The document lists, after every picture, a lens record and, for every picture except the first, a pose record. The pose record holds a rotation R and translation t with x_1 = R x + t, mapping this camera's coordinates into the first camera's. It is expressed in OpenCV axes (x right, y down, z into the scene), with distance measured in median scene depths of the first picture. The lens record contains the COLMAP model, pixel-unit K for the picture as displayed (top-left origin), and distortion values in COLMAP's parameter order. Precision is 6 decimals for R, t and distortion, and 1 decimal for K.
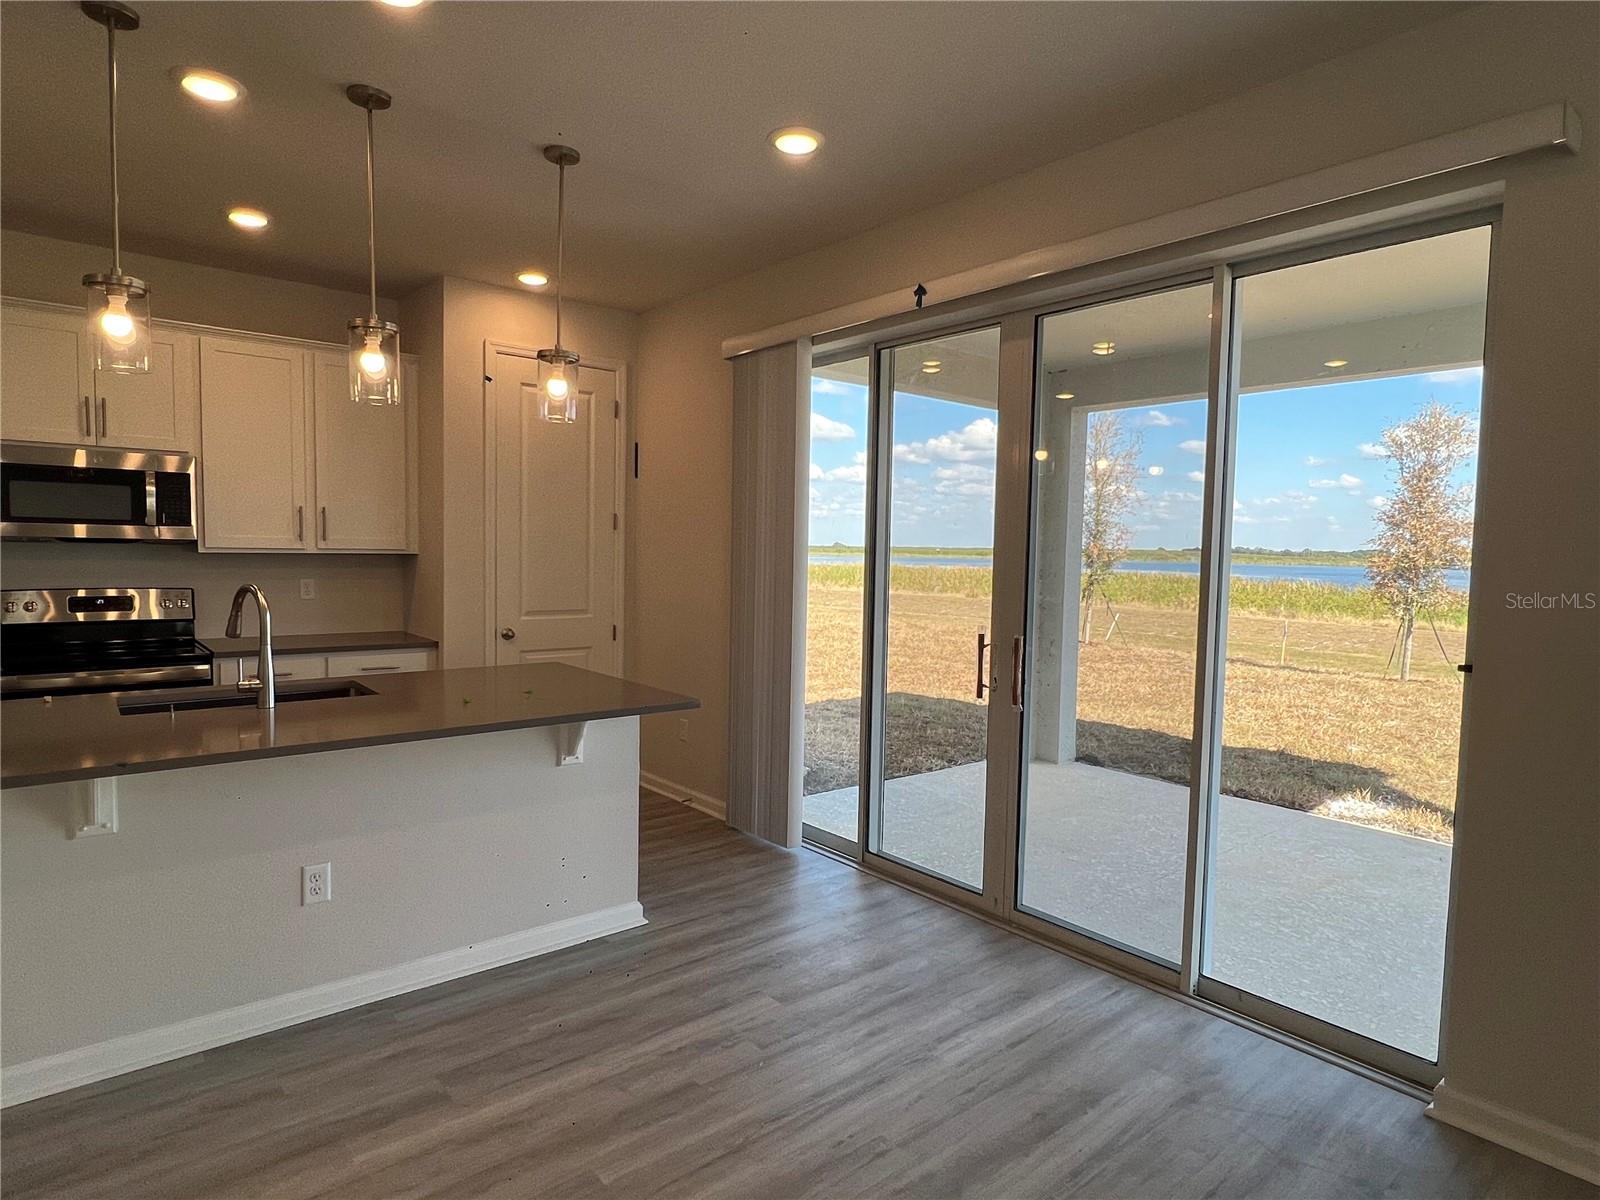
lens RADIAL K [[901.8, 0, 797.6], [0, 901.8, 602.5], [0, 0, 1]] dist [-0.002393, -0.000222]
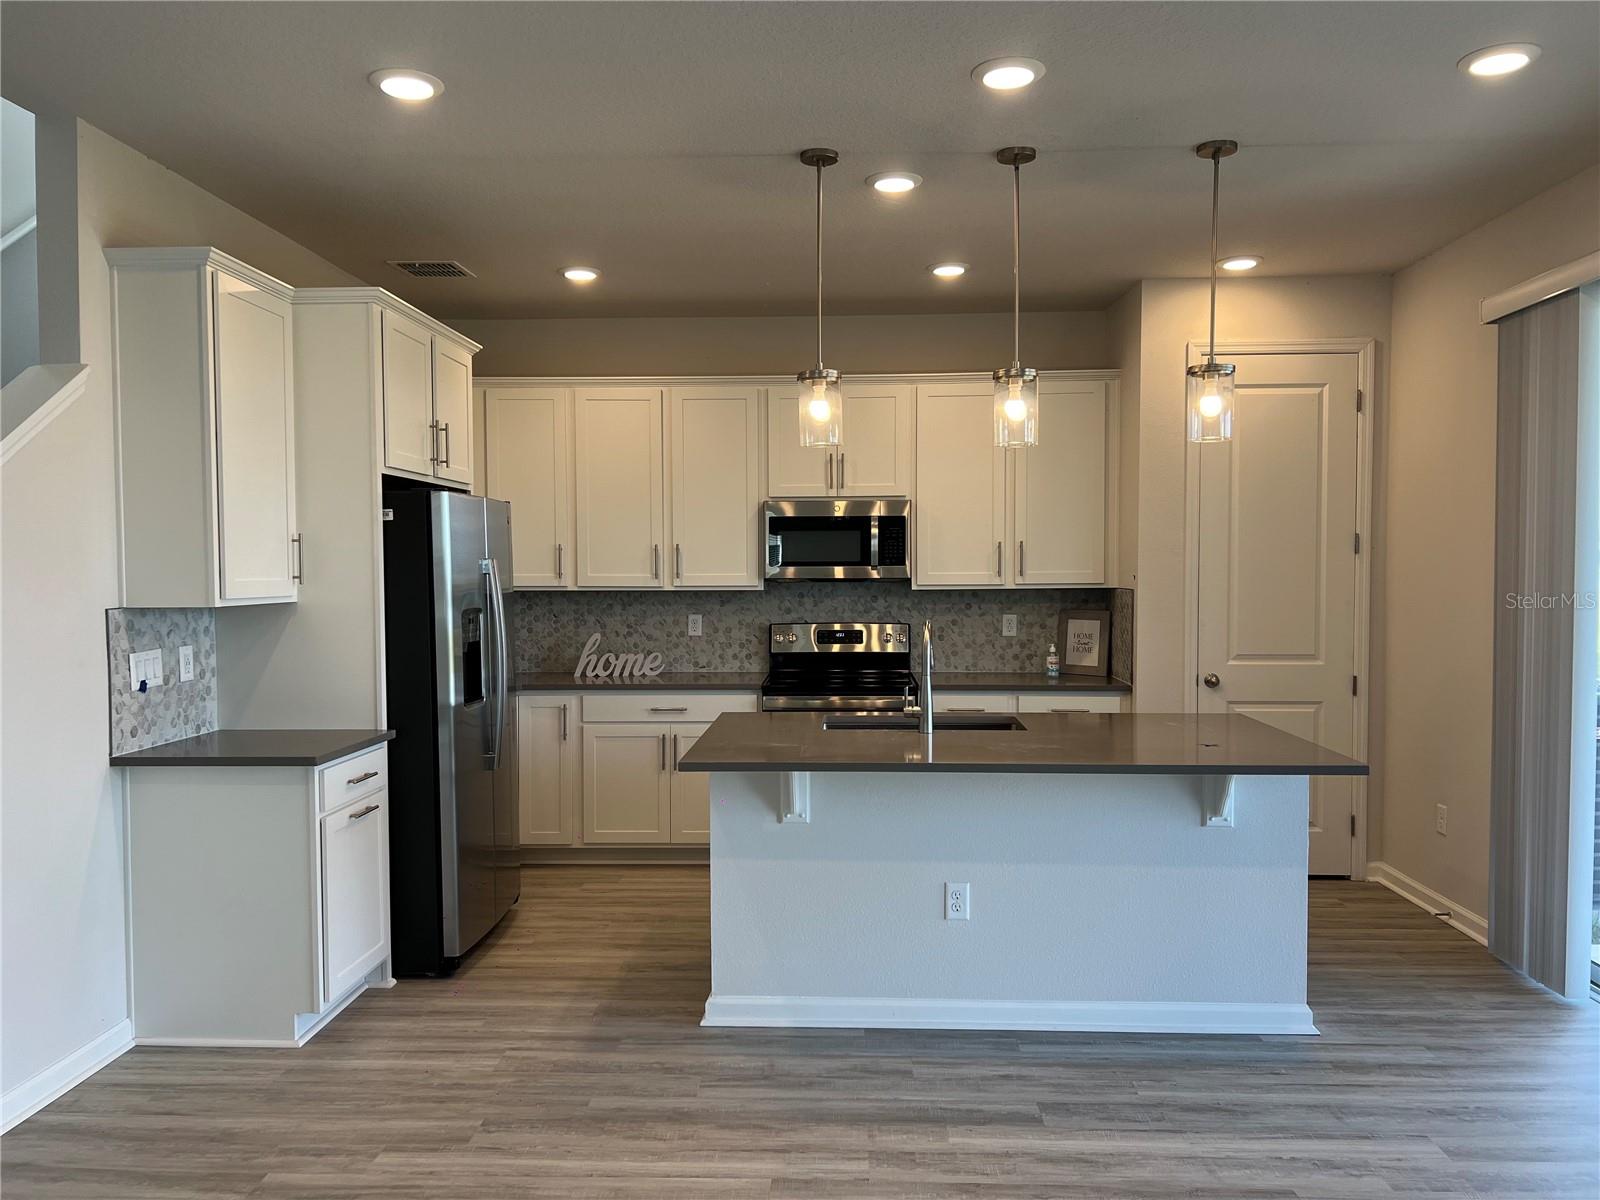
lens RADIAL K [[1195.7, 0, 800.0], [0, 1195.7, 600.0], [0, 0, 1]] dist [0.062431, -0.085540]
pose [[0.737632, -0.004692, -0.675187, 0.214231], [-0.020579, 0.999355, -0.029427, 0.000440], [0.674890, 0.035601, 0.737059, -0.139030]]
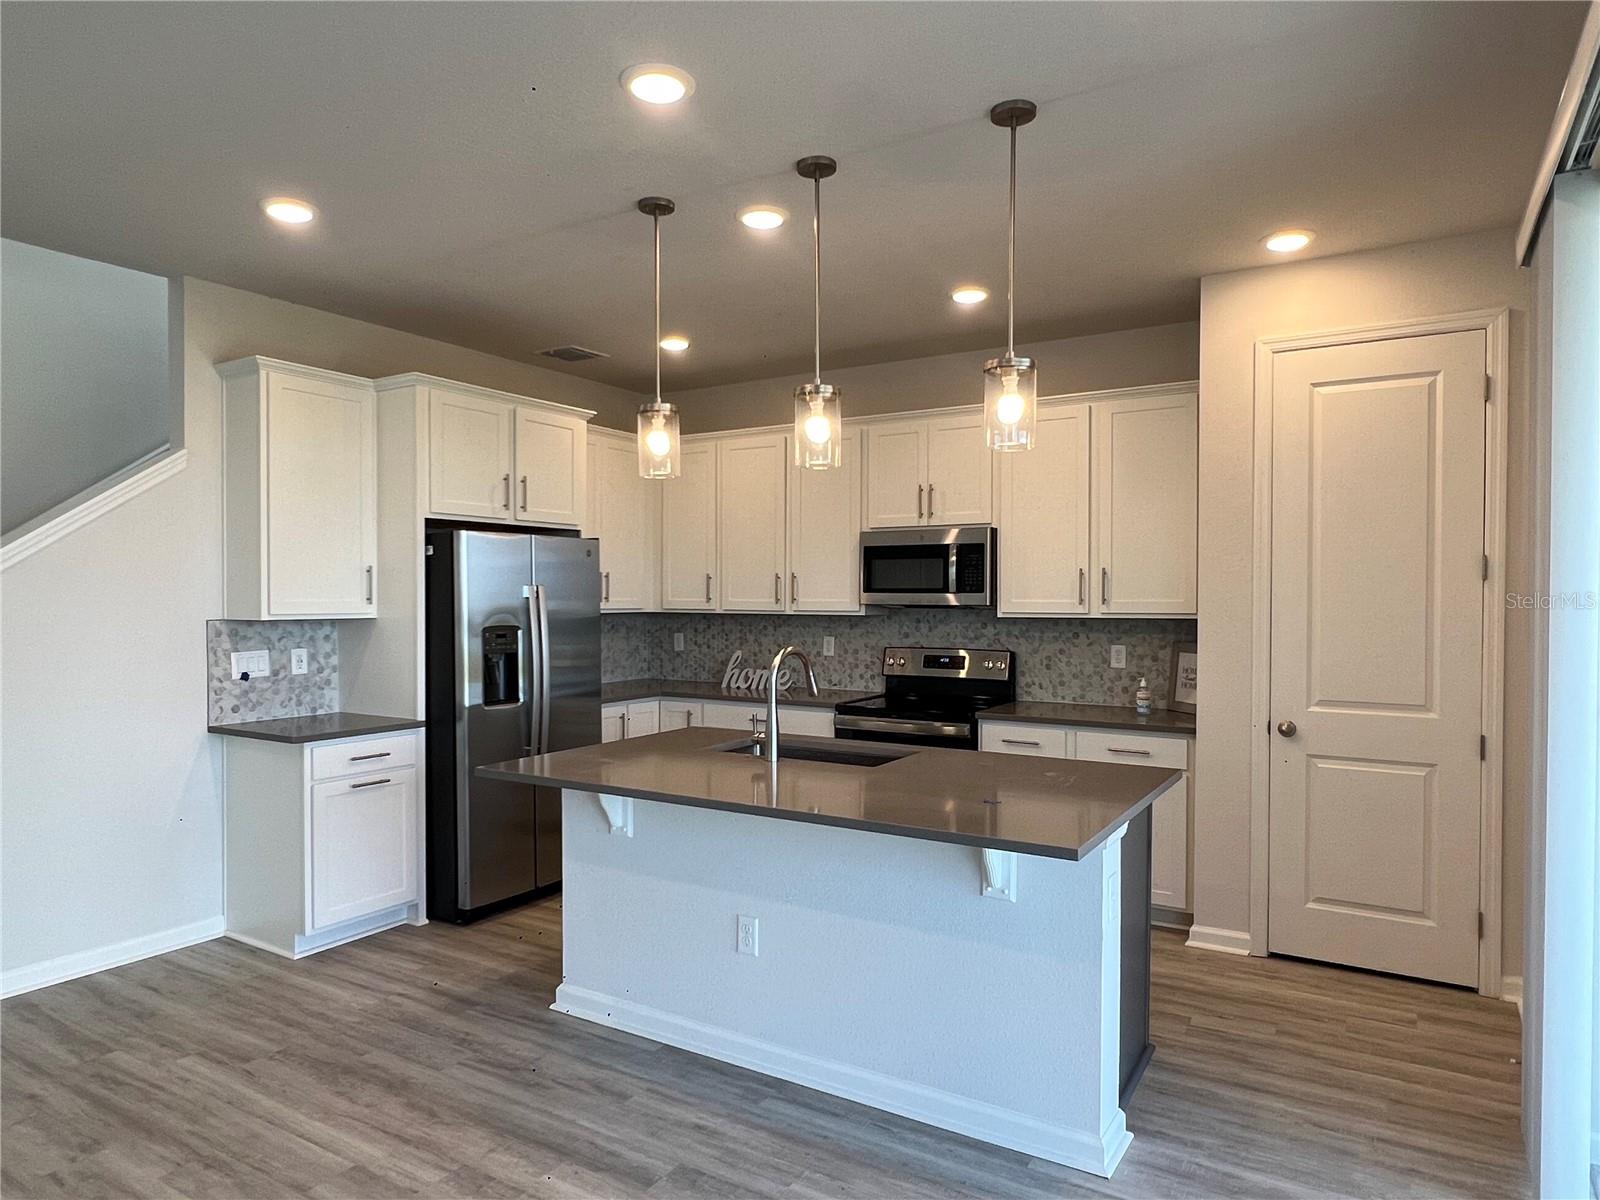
lens RADIAL K [[989.5, 0, 802.7], [0, 989.5, 601.6], [0, 0, 1]] dist [-0.000588, -0.000153]
pose [[0.317033, -0.014132, -0.948309, 0.422335], [-0.051316, 0.998169, -0.032030, -0.029547], [0.947025, 0.058818, 0.315728, 0.493420]]
